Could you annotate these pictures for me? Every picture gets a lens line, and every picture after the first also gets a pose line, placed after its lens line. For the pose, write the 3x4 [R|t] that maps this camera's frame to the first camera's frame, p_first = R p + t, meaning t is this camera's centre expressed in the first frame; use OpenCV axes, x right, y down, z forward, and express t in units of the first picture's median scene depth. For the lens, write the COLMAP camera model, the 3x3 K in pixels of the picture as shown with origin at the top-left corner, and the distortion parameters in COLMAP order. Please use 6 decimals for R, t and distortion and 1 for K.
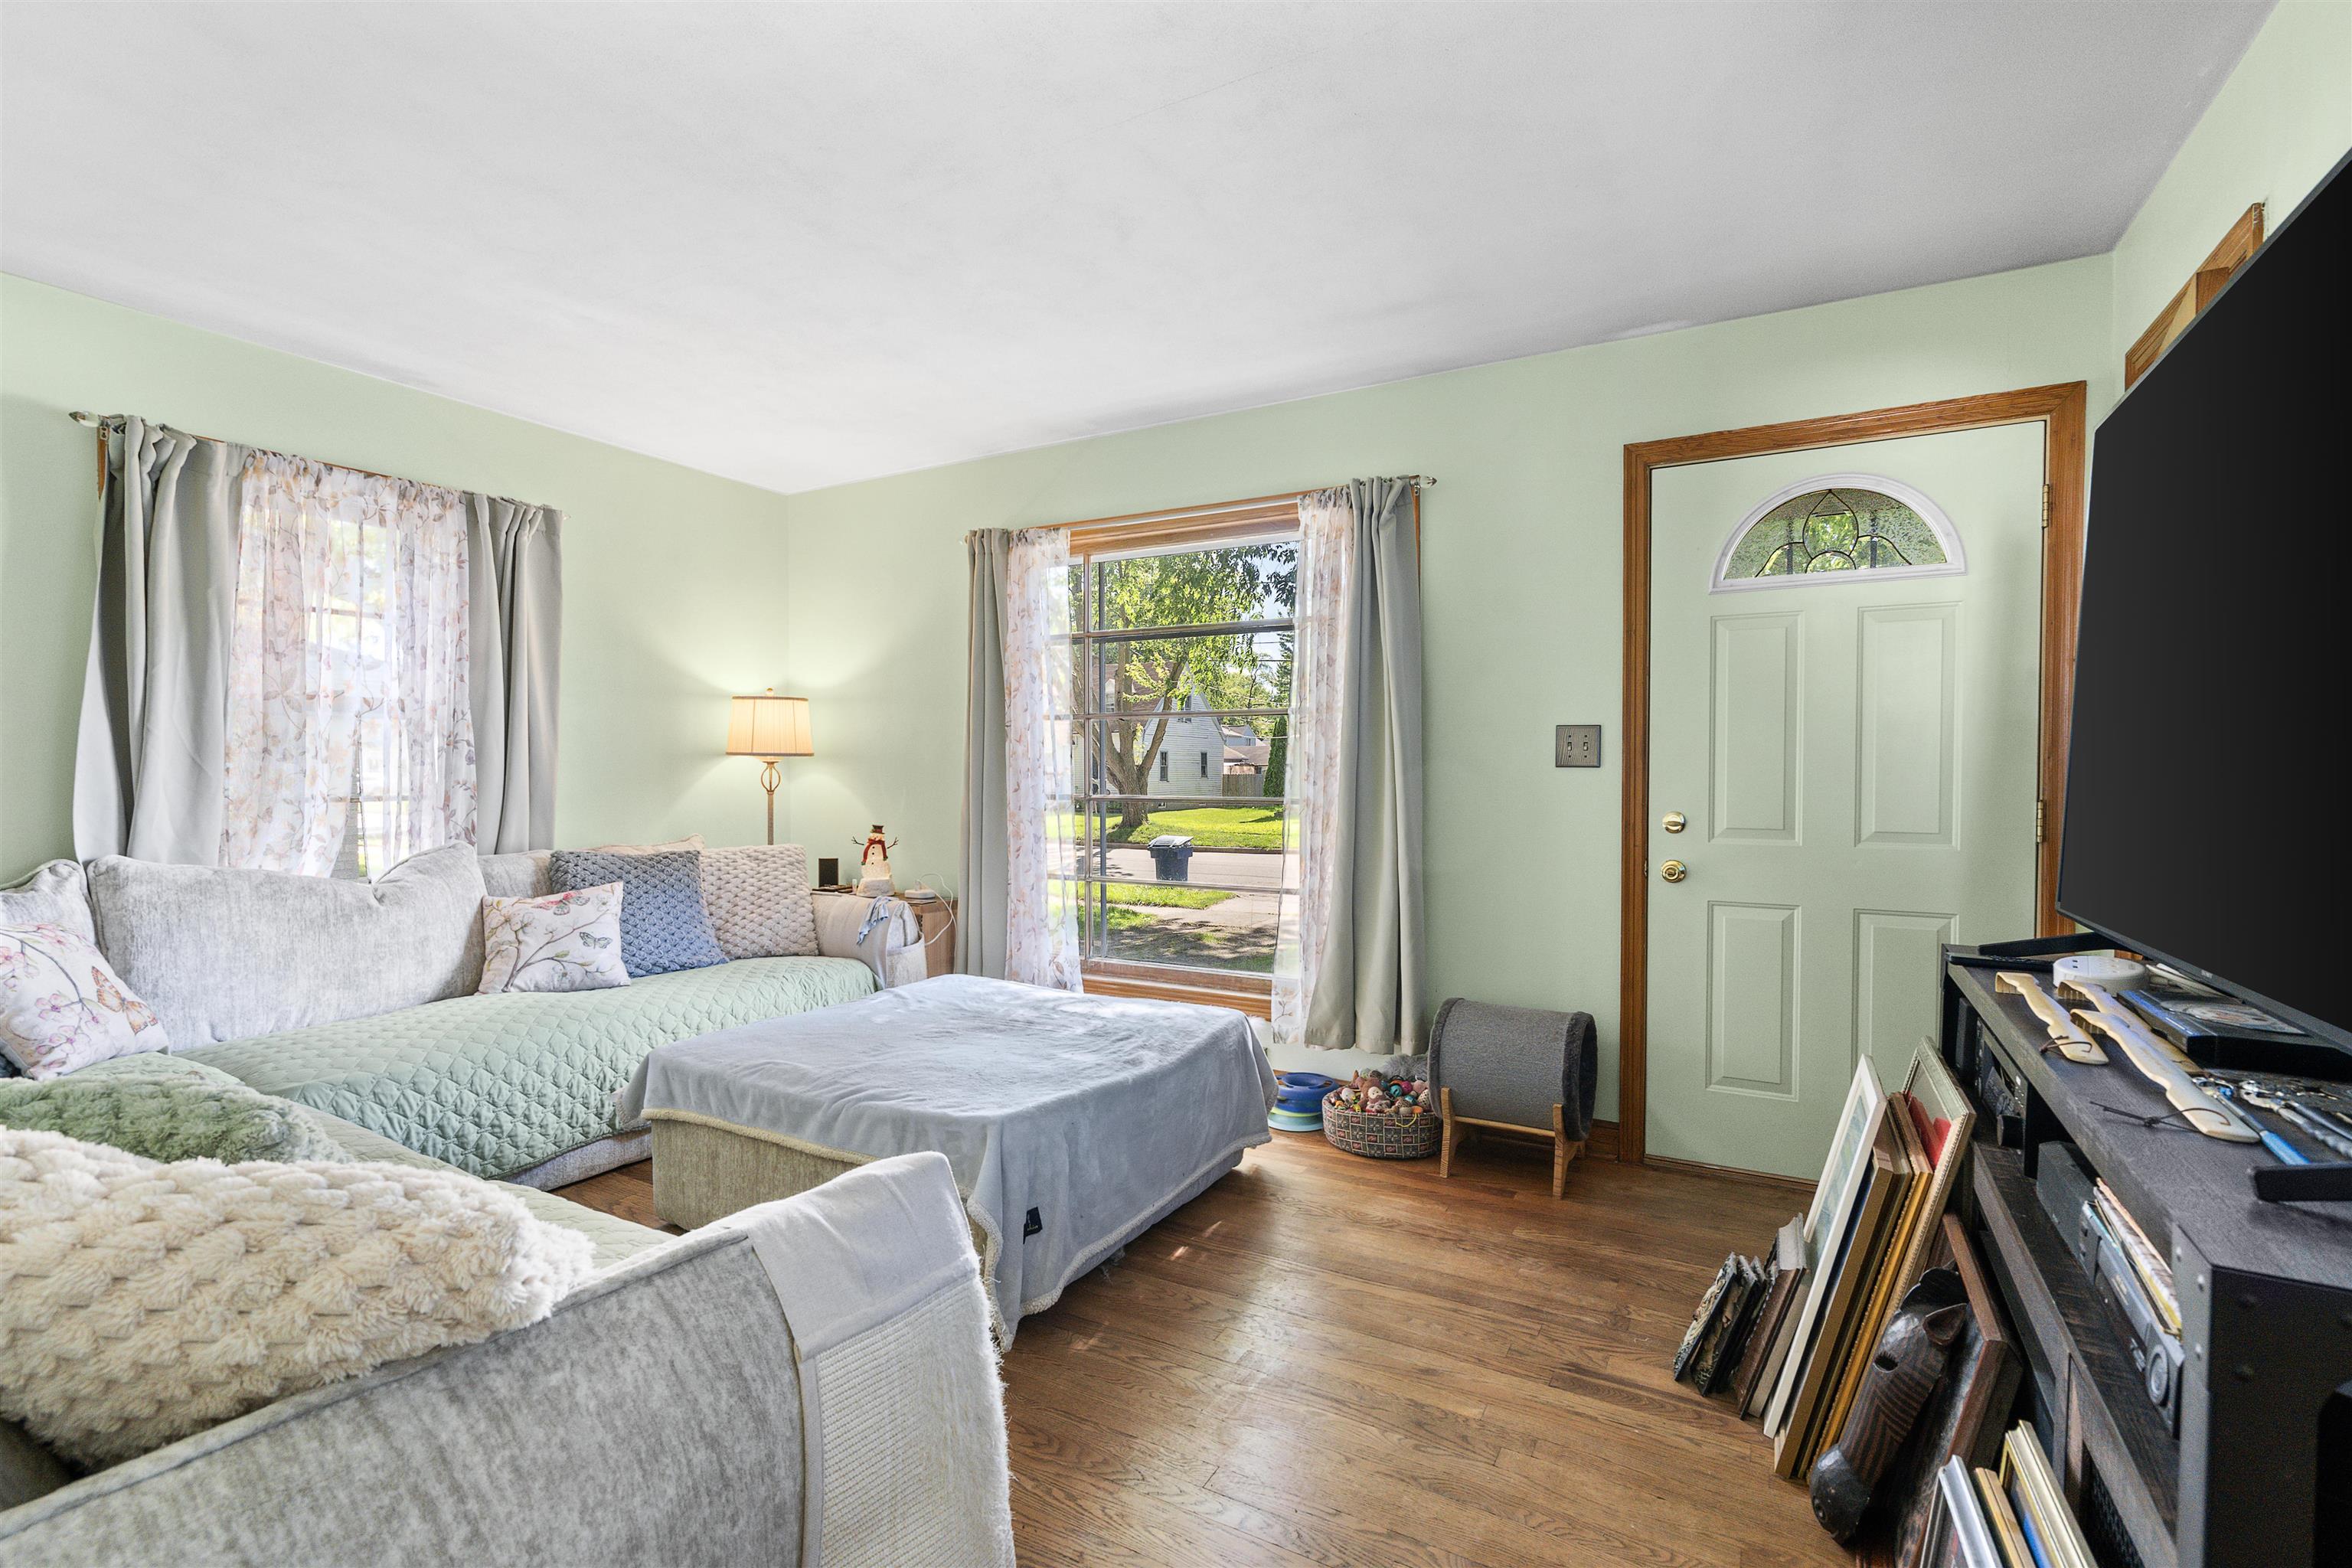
lens RADIAL K [[1070.8, 0, 1181.3], [0, 1070.8, 780.4], [0, 0, 1]] dist [-0.012504, 0.009431]
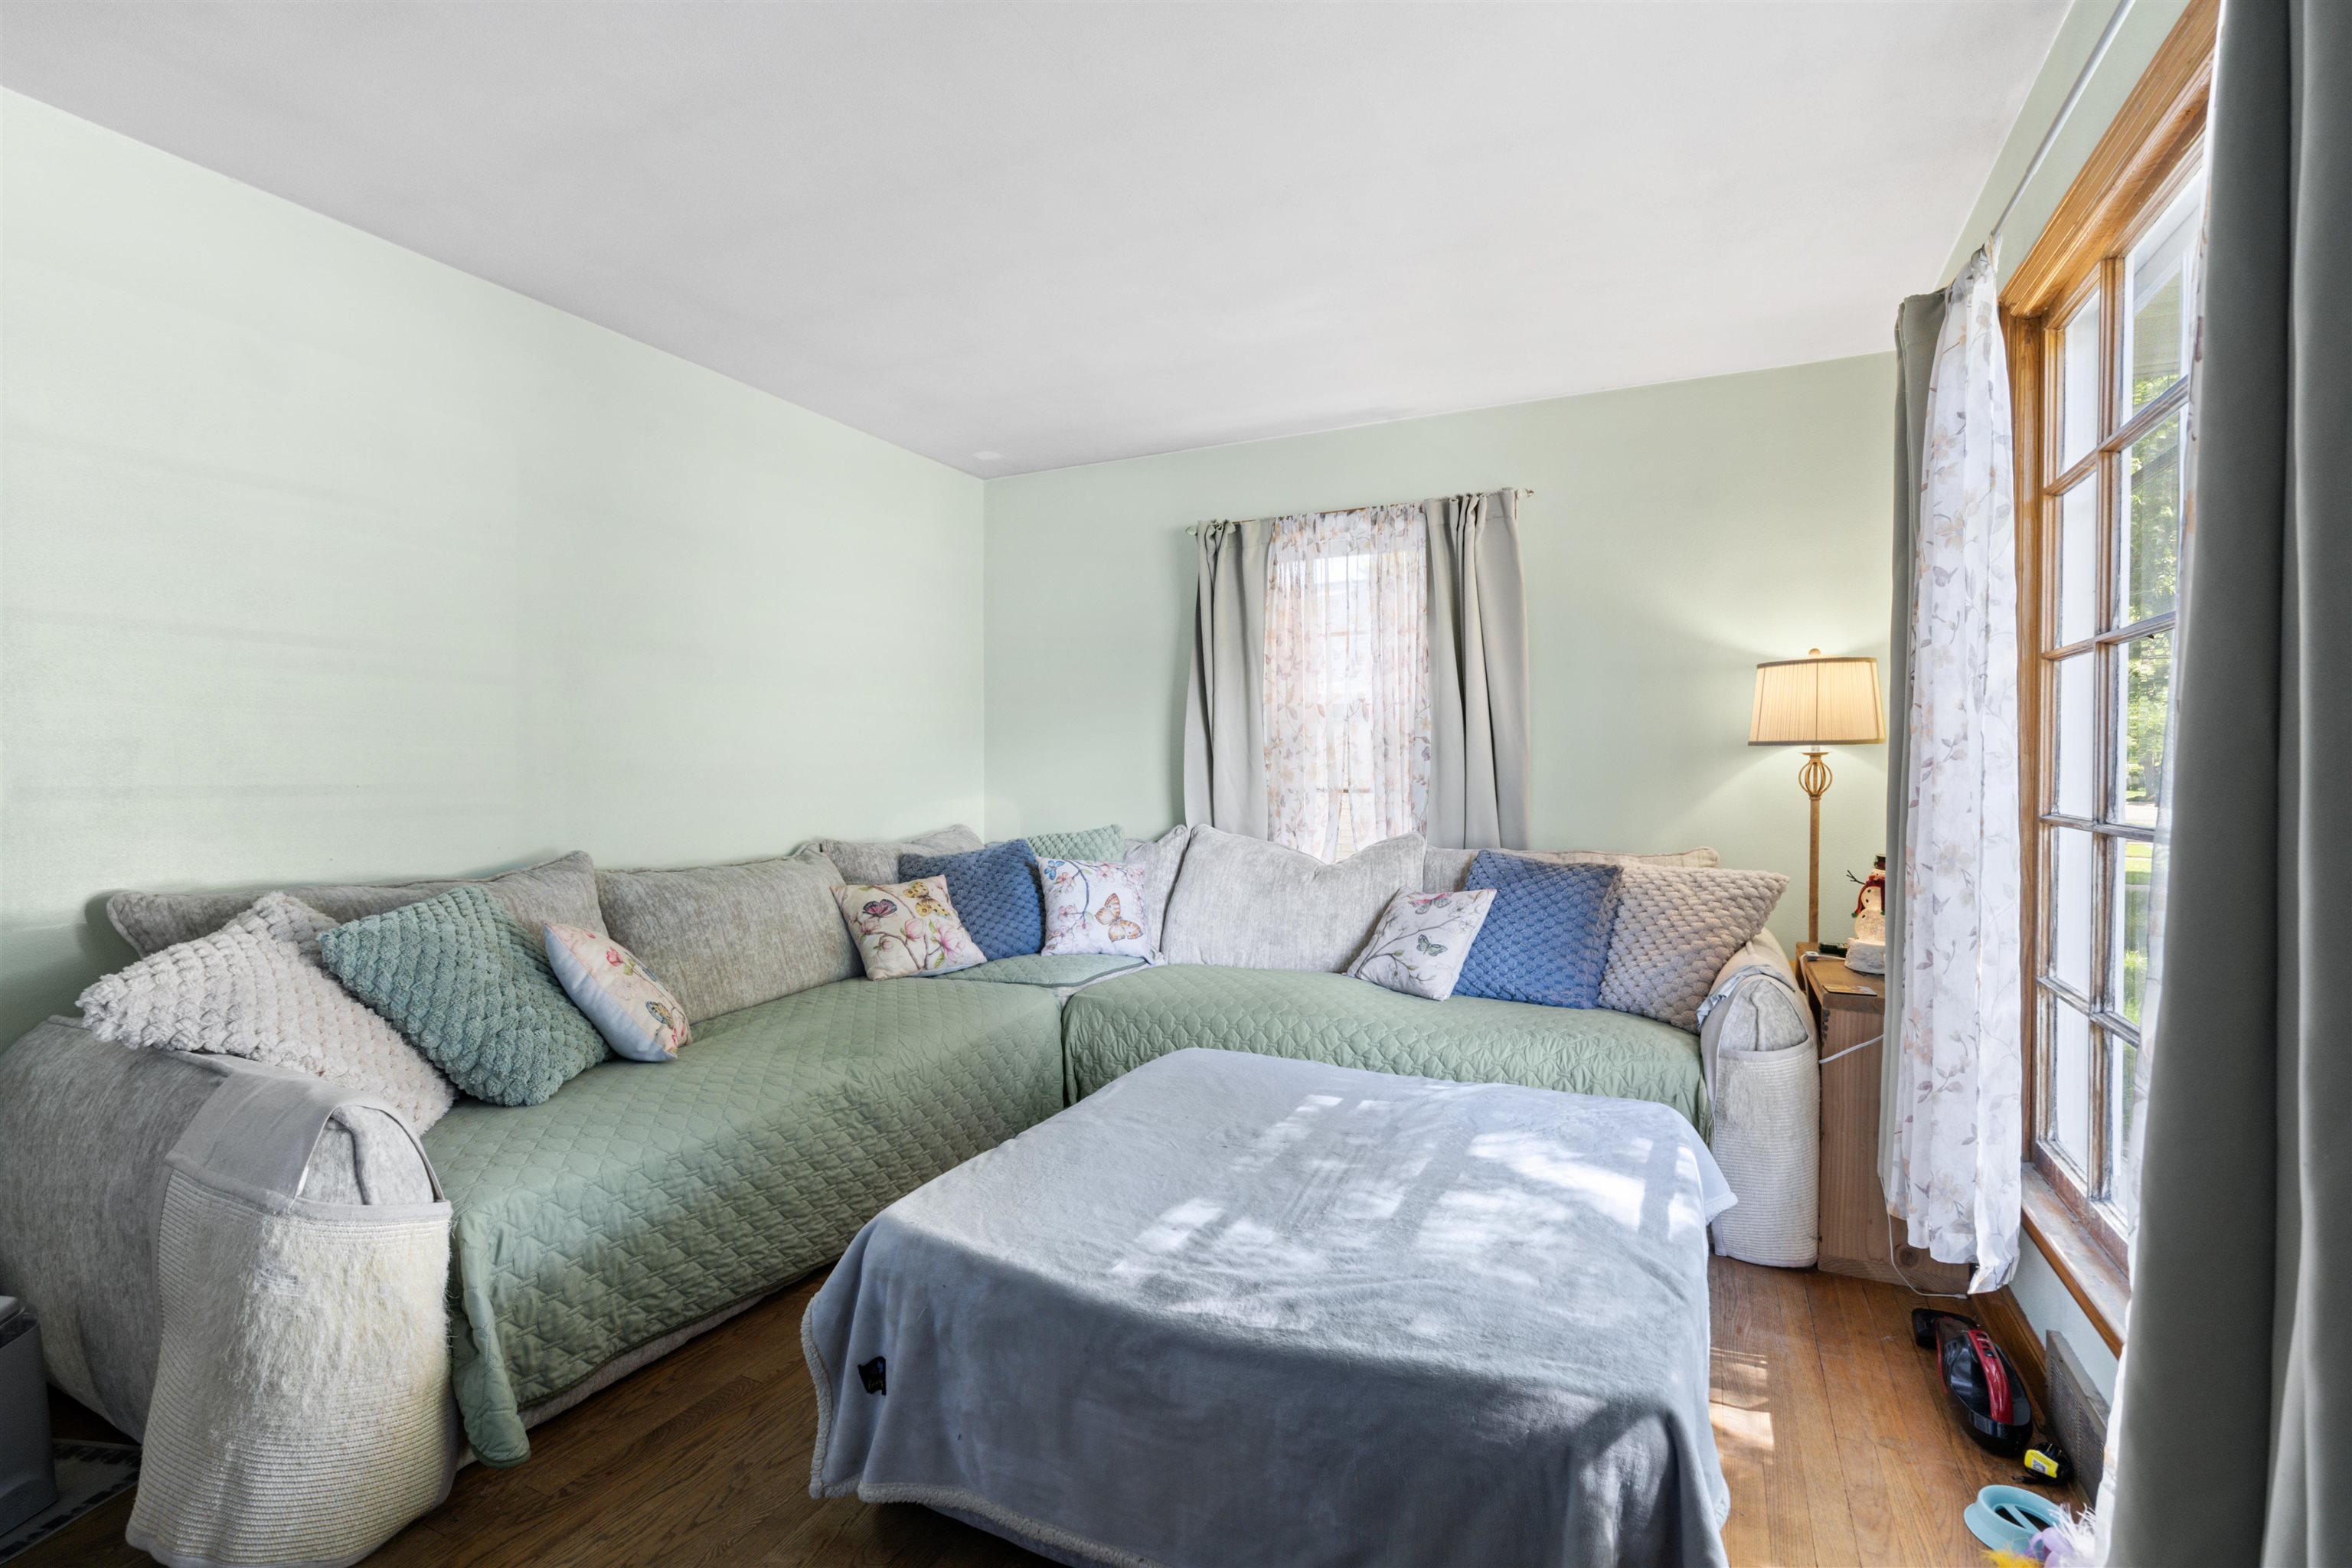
lens RADIAL K [[1070.8, 0, 1181.3], [0, 1070.8, 780.4], [0, 0, 1]] dist [-0.012504, 0.009431]
pose [[0.060632, 0.013046, -0.998075, 0.389180], [-0.008830, 0.999882, 0.012533, -0.006651], [0.998121, 0.008053, 0.060740, 0.738369]]
